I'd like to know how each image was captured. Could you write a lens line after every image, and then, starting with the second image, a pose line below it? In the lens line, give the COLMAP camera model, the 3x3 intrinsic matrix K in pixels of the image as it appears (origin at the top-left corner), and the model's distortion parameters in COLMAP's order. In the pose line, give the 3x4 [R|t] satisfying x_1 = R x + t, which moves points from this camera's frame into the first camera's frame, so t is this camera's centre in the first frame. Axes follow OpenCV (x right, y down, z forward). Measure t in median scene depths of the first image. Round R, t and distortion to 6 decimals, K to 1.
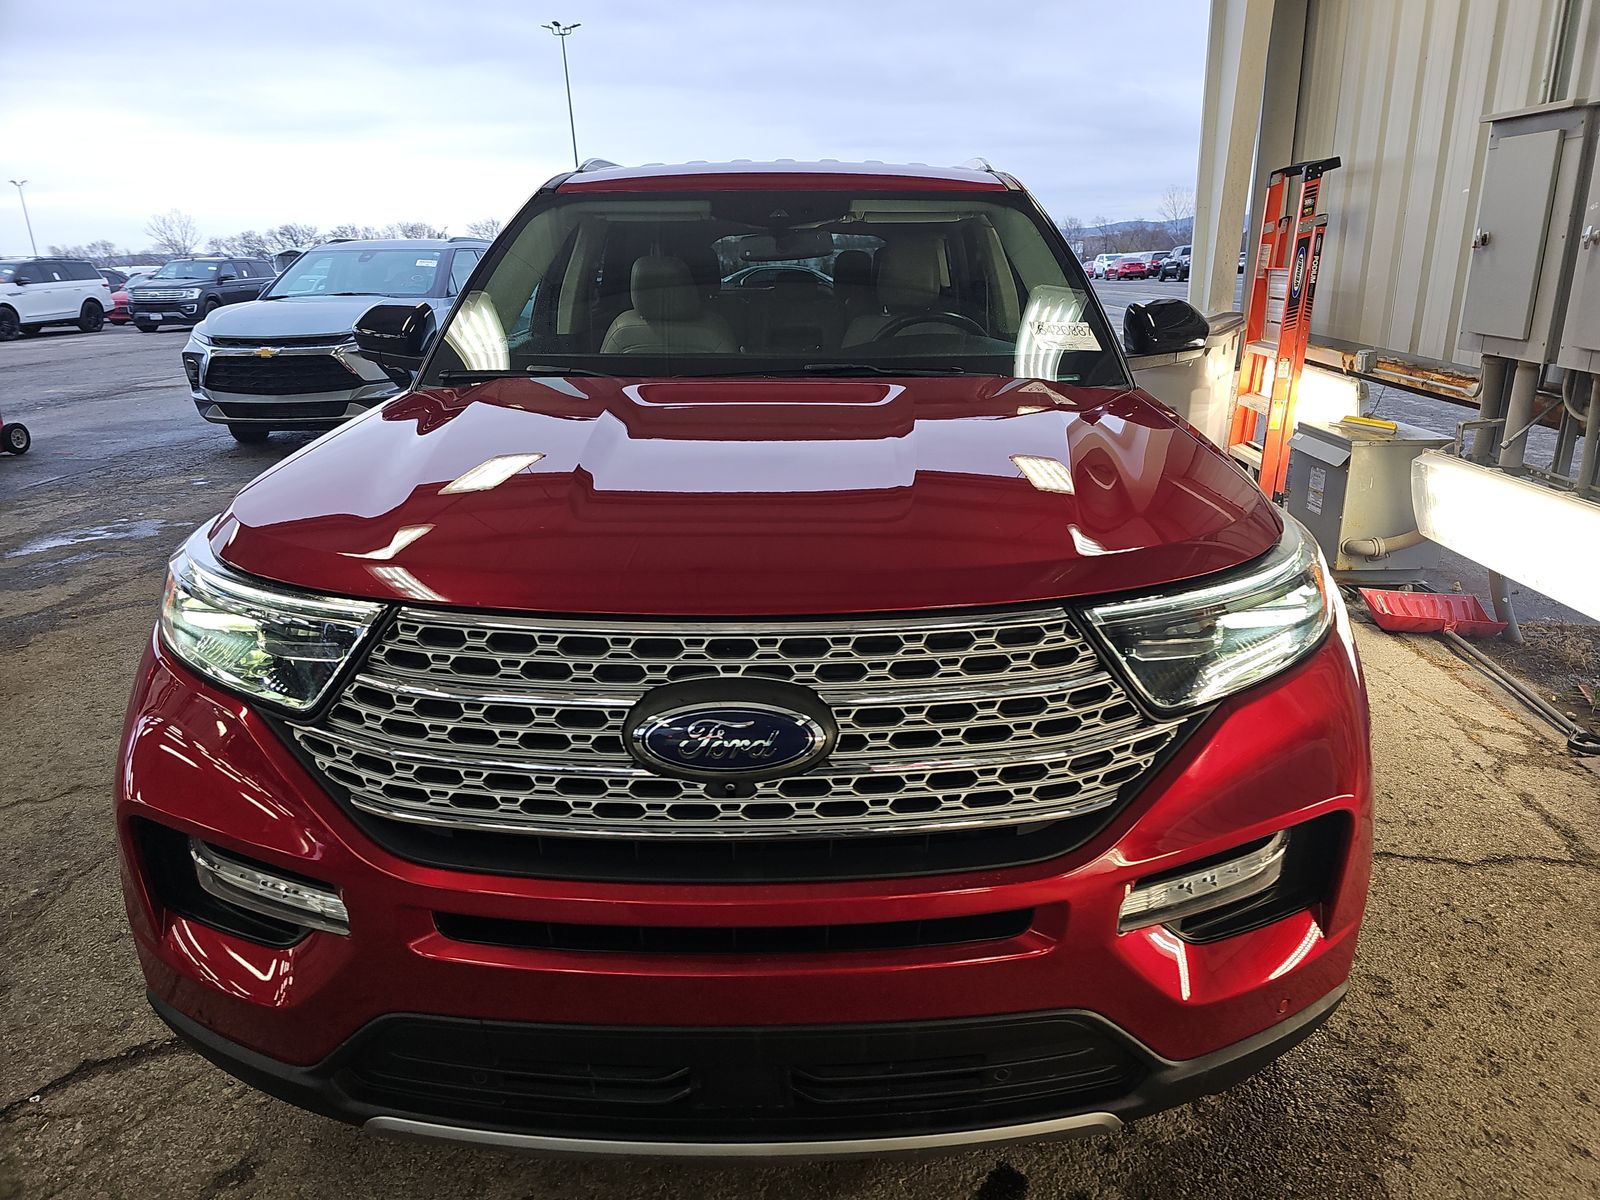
lens RADIAL K [[1054.3, 0, 810.6], [0, 1054.3, 594.4], [0, 0, 1]] dist [0.052287, -0.049344]
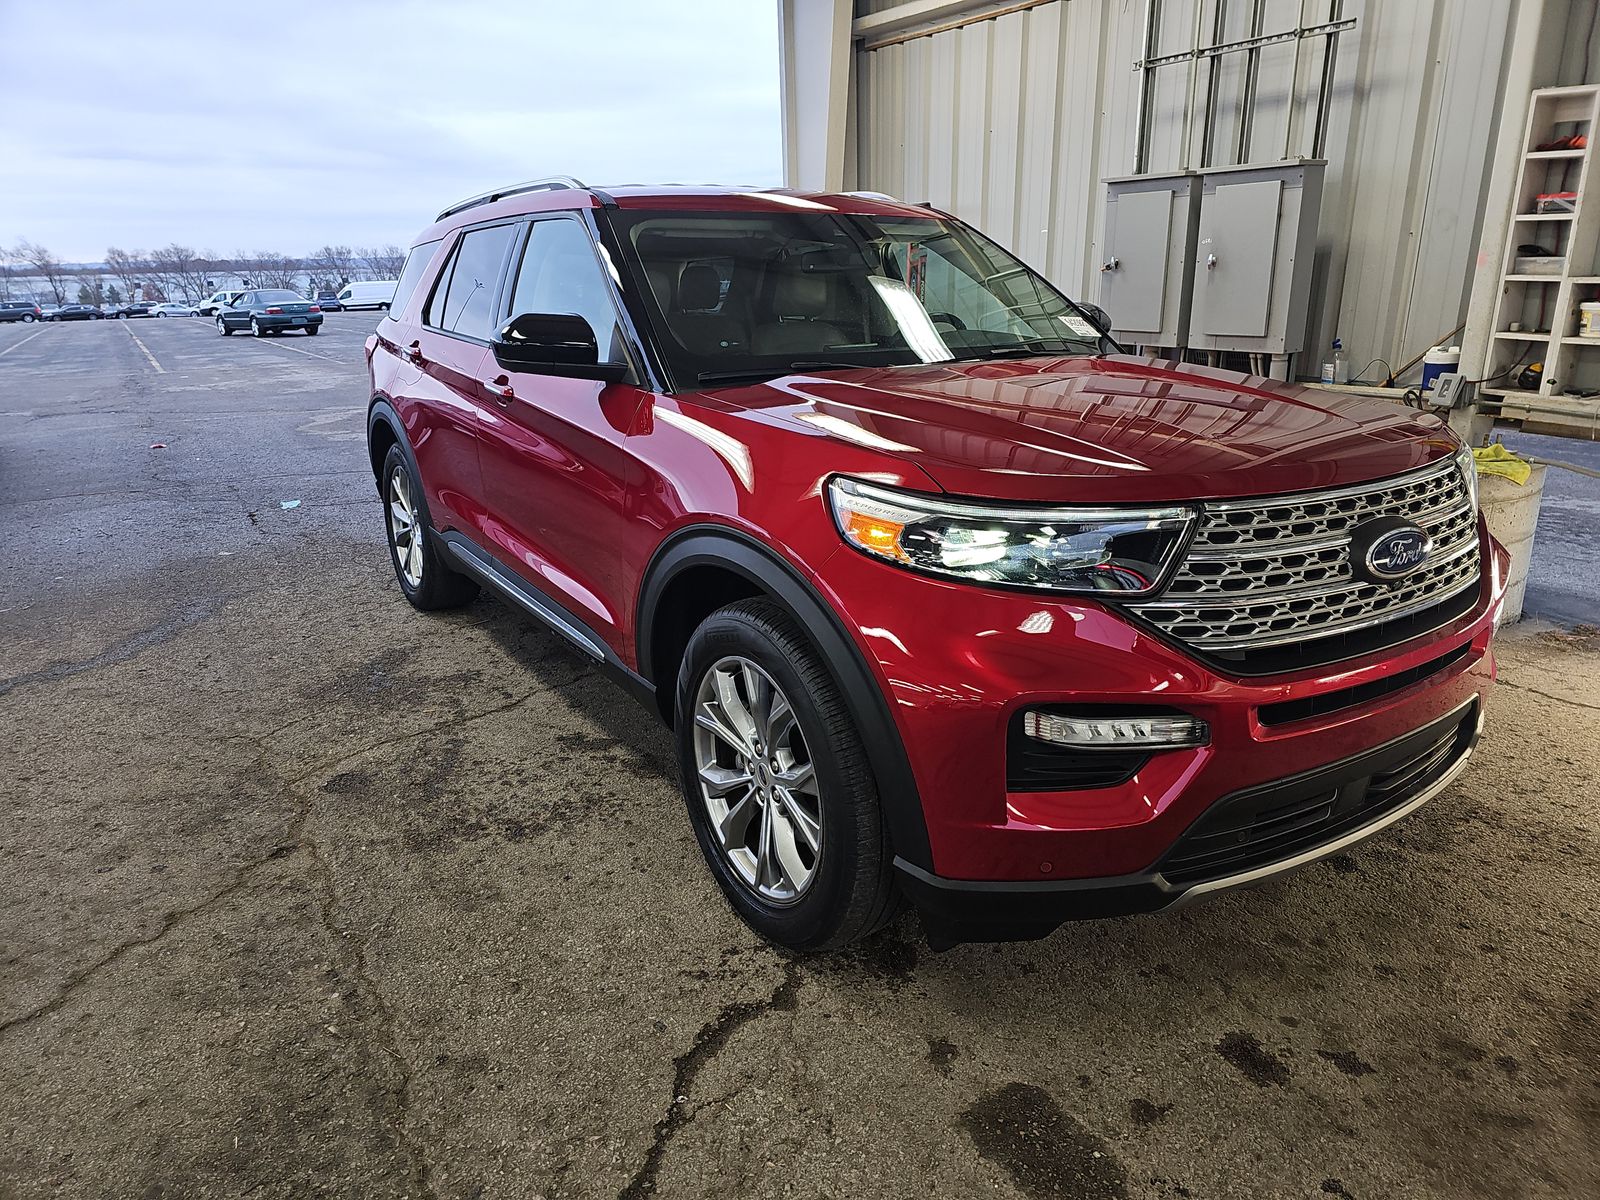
lens RADIAL K [[1054.3, 0, 810.6], [0, 1054.3, 594.4], [0, 0, 1]] dist [0.052287, -0.049344]
pose [[0.835957, -0.155975, 0.526163, -1.530362], [0.169425, 0.985277, 0.022894, 0.010372], [-0.521987, 0.070007, 0.850076, 0.086297]]
